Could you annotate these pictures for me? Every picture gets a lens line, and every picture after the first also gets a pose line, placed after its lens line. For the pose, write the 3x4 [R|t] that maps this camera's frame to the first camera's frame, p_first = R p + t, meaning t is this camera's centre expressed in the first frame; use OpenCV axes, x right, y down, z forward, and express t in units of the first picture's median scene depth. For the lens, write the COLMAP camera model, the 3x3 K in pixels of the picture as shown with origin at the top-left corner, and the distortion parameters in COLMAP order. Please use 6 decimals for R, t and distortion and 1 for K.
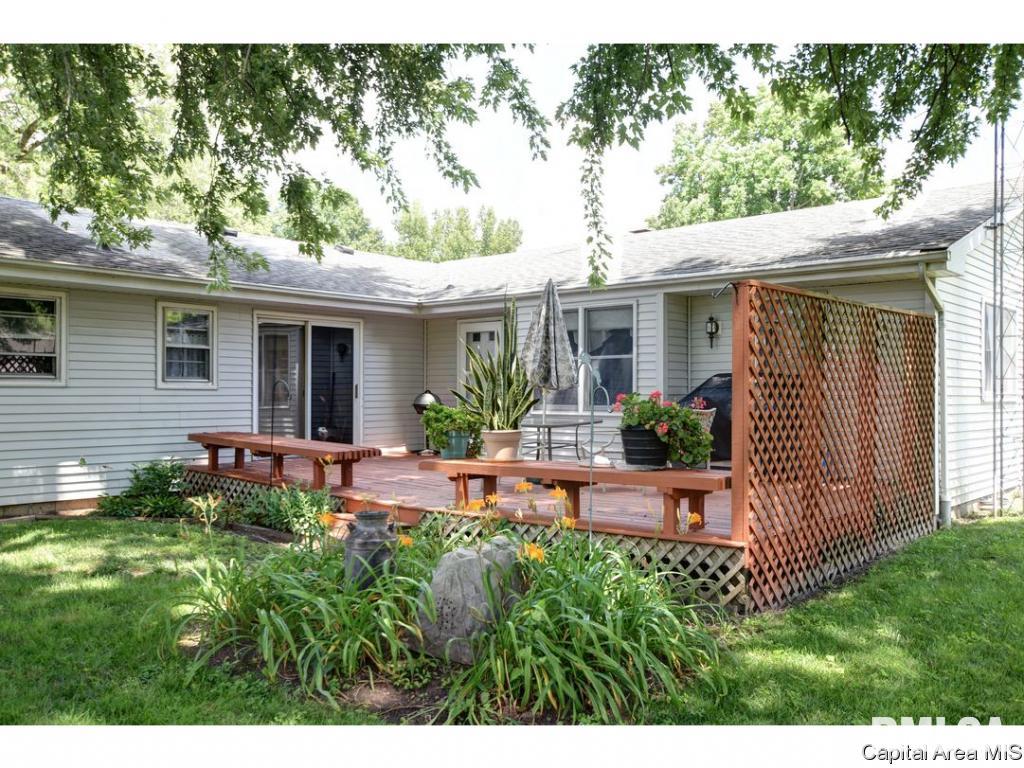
lens RADIAL K [[855.3, 0, 512.0], [0, 855.3, 384.0], [0, 0, 1]] dist [0.001577, 0.002612]
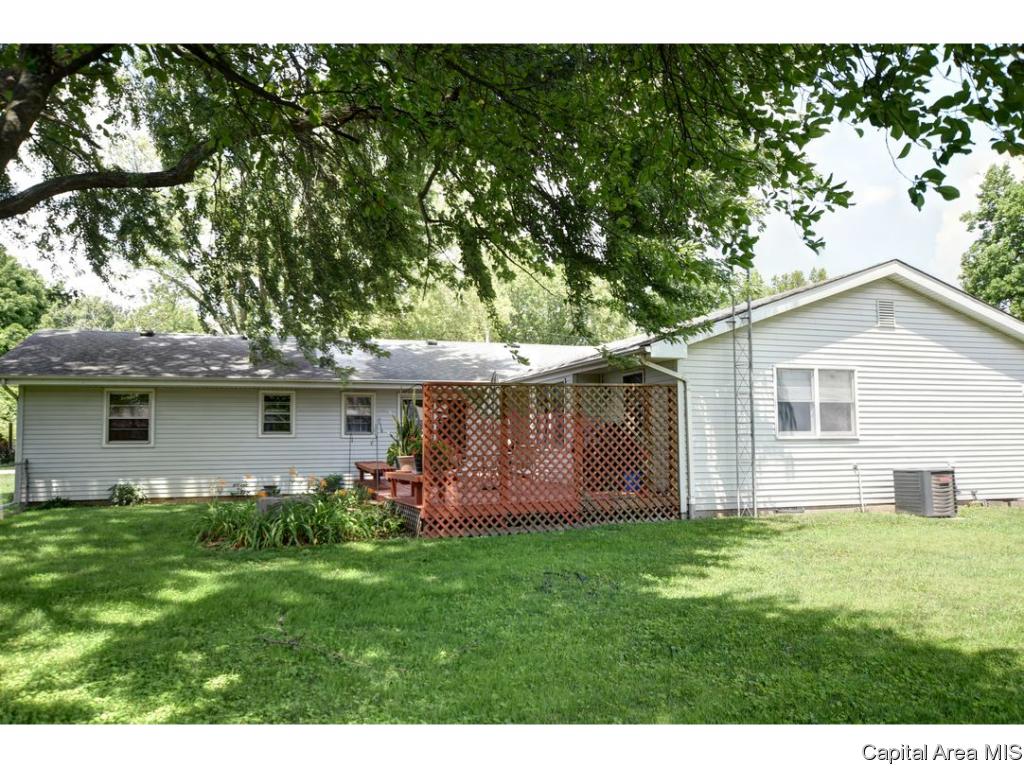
lens RADIAL K [[774.7, 0, 512.0], [0, 774.7, 384.0], [0, 0, 1]] dist [0.001039, 0.003265]
pose [[0.858640, -0.053974, -0.509730, 0.767345], [0.019932, 0.997204, -0.072016, 0.015466], [0.512192, 0.051676, 0.857315, -0.271899]]
